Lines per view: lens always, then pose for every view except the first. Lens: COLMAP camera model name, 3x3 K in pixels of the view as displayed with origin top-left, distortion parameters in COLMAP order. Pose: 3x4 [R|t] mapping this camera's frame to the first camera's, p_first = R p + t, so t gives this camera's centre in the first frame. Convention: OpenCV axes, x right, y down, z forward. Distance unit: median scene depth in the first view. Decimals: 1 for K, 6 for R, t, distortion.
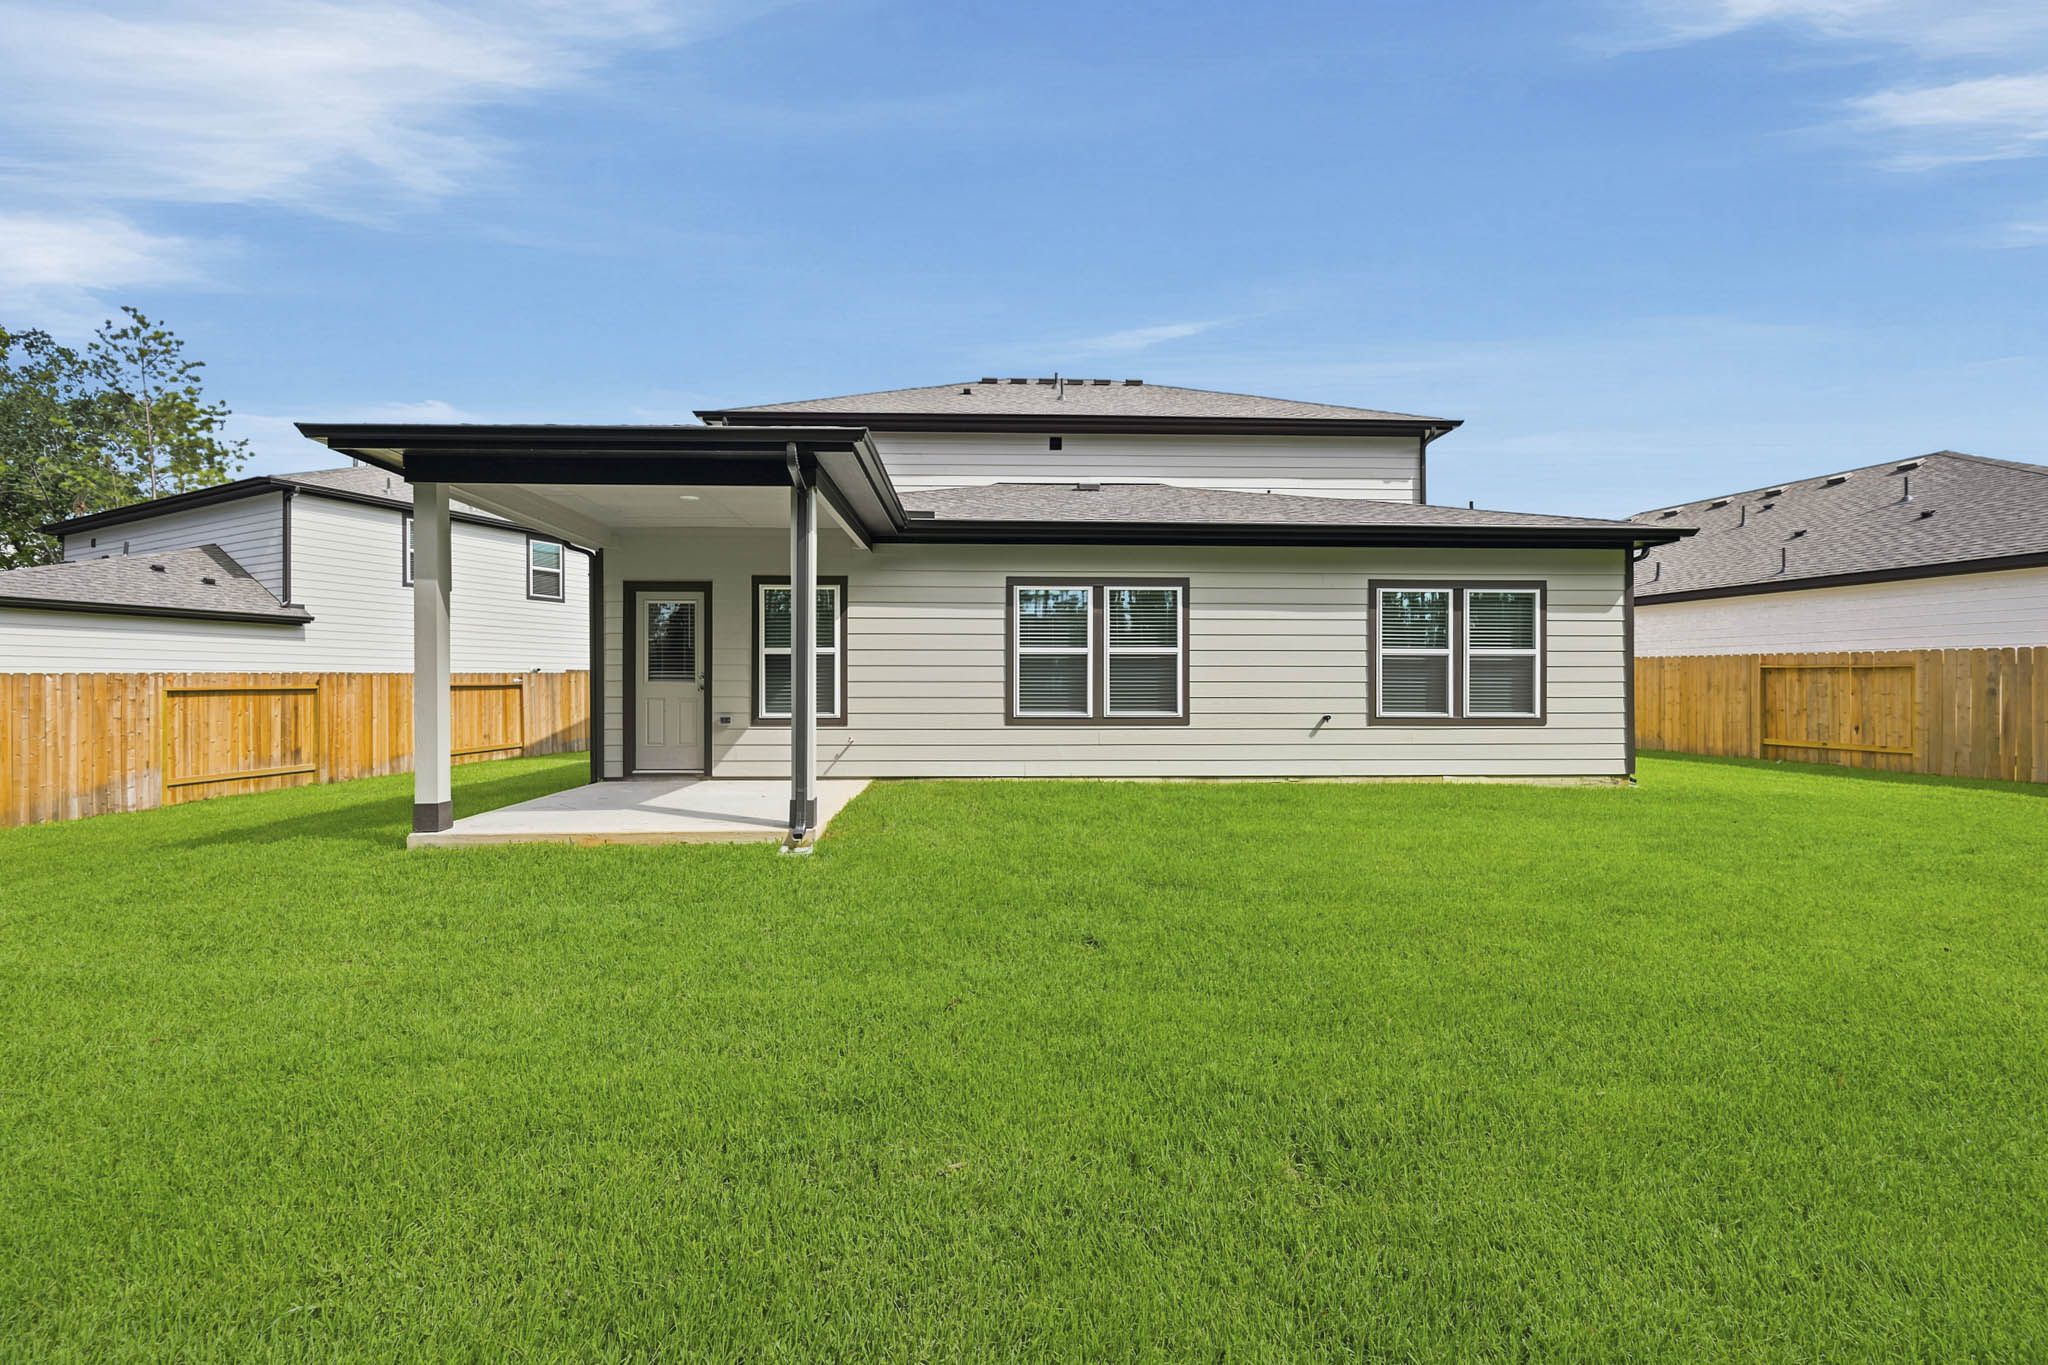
lens RADIAL K [[811.5, 0, 1027.9], [0, 811.5, 686.6], [0, 0, 1]] dist [-0.000782, 0.000334]
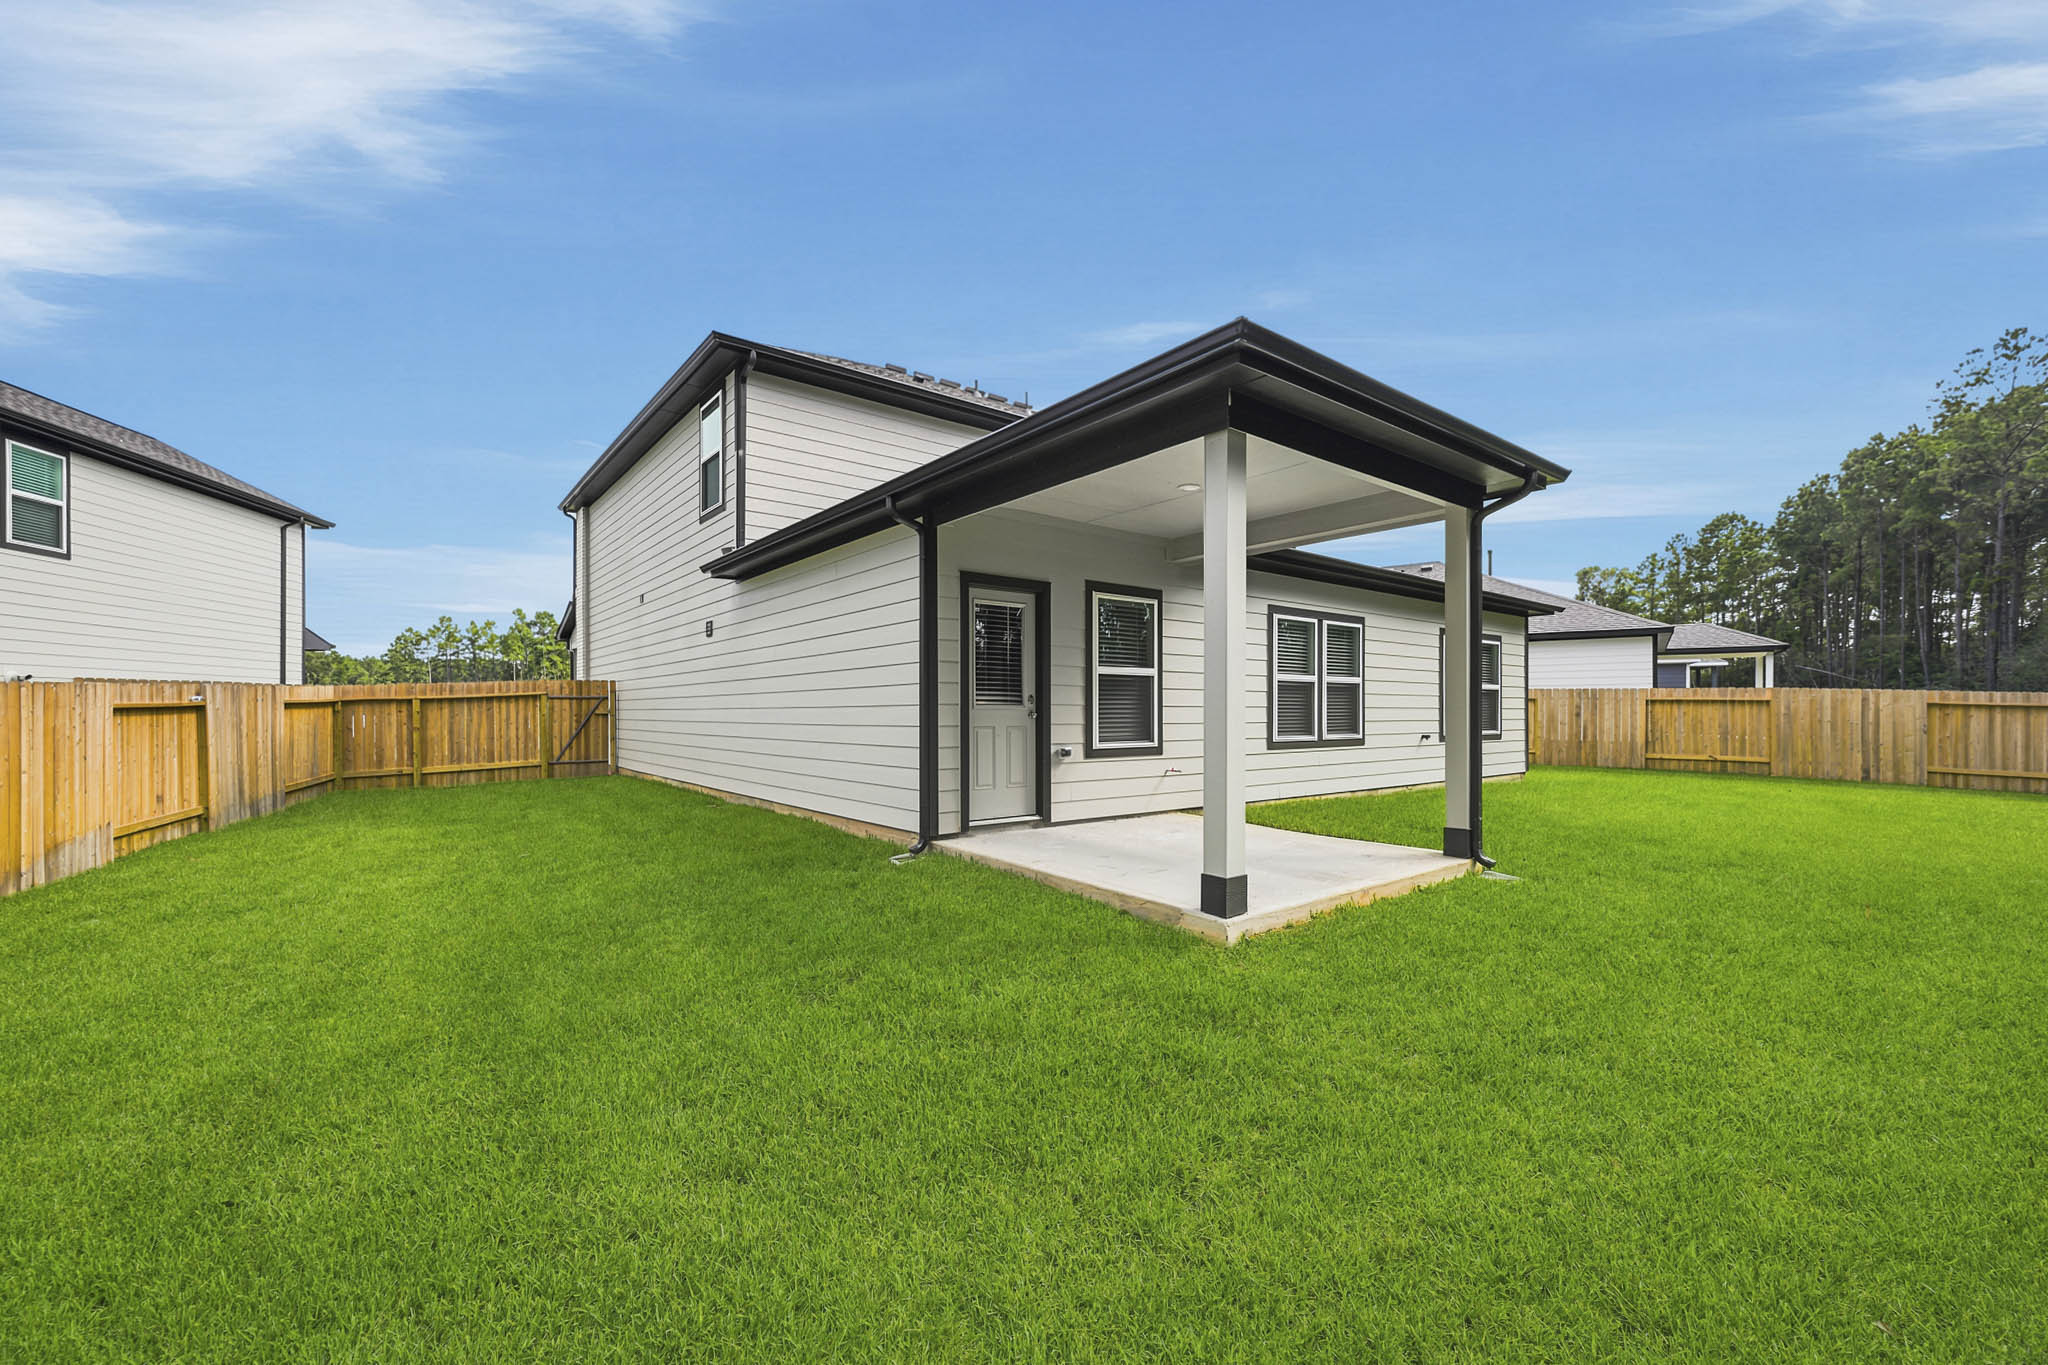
lens RADIAL K [[811.5, 0, 1028.2], [0, 811.5, 700.4], [0, 0, 1]] dist [-0.000782, 0.000334]
pose [[0.811537, 0.007526, 0.584253, -0.864839], [-0.003564, 0.999962, -0.007931, -0.005140], [-0.584290, 0.004353, 0.811533, 0.349231]]
